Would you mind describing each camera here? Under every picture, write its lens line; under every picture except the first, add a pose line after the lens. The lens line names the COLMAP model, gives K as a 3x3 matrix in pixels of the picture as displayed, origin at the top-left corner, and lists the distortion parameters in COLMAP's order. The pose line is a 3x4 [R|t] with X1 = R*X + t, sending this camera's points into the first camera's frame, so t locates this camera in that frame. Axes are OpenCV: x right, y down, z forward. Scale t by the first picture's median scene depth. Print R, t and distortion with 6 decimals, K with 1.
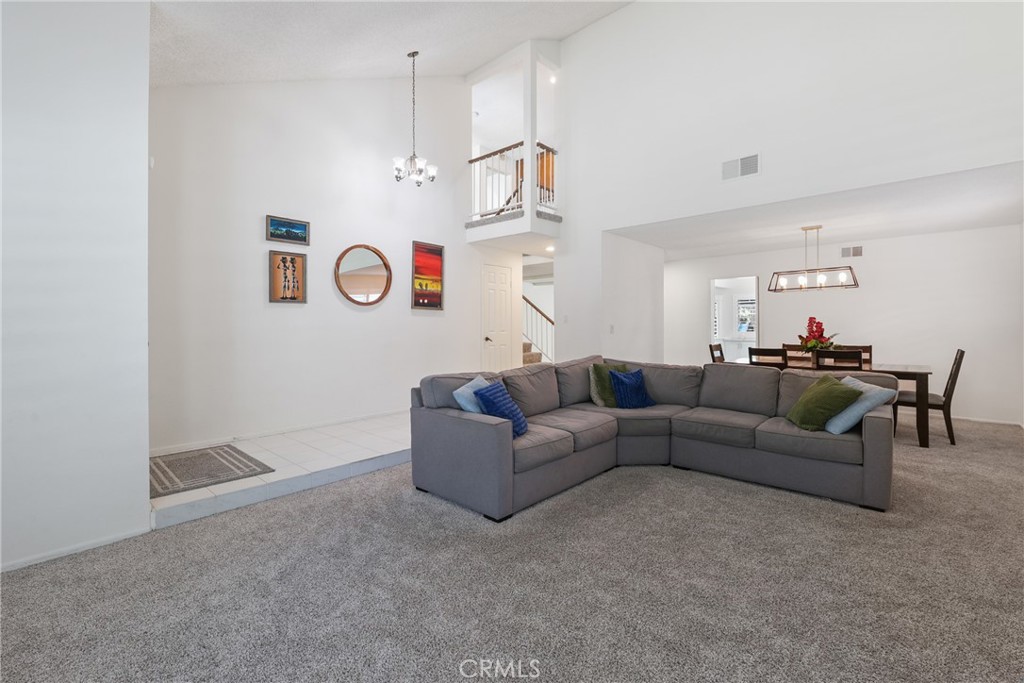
lens RADIAL K [[455.4, 0, 512.2], [0, 455.4, 331.0], [0, 0, 1]] dist [0.002181, -0.000055]
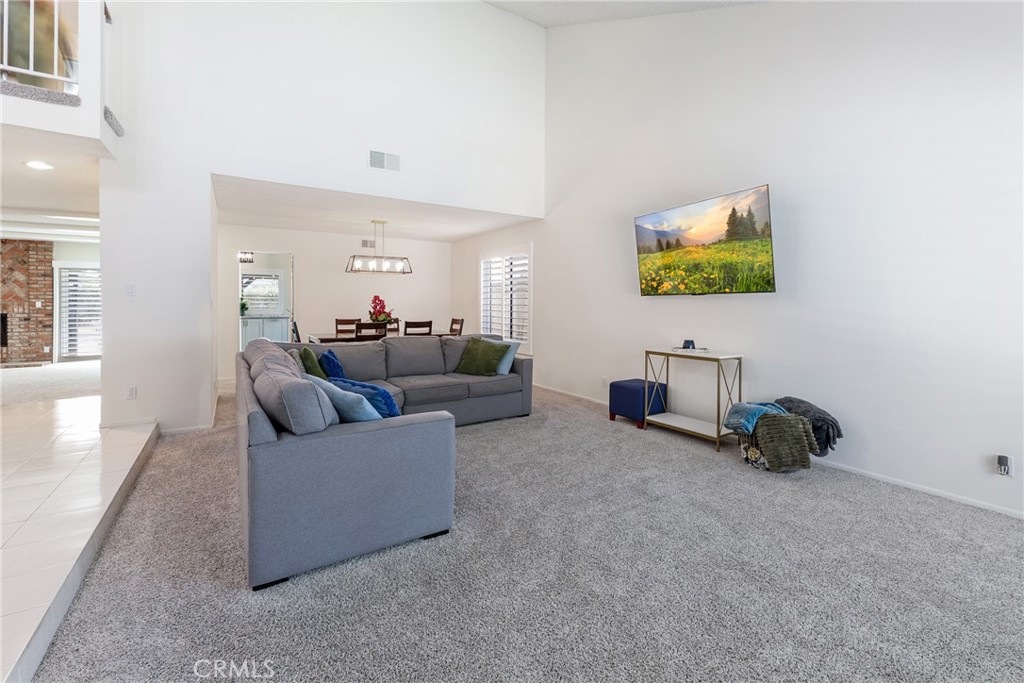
lens RADIAL K [[455.4, 0, 524.9], [0, 455.4, 308.8], [0, 0, 1]] dist [0.002181, -0.000055]
pose [[0.218560, -0.006023, 0.975805, -0.446100], [0.003457, 0.999979, 0.005398, -0.000633], [-0.975817, 0.002194, 0.218577, 0.362362]]
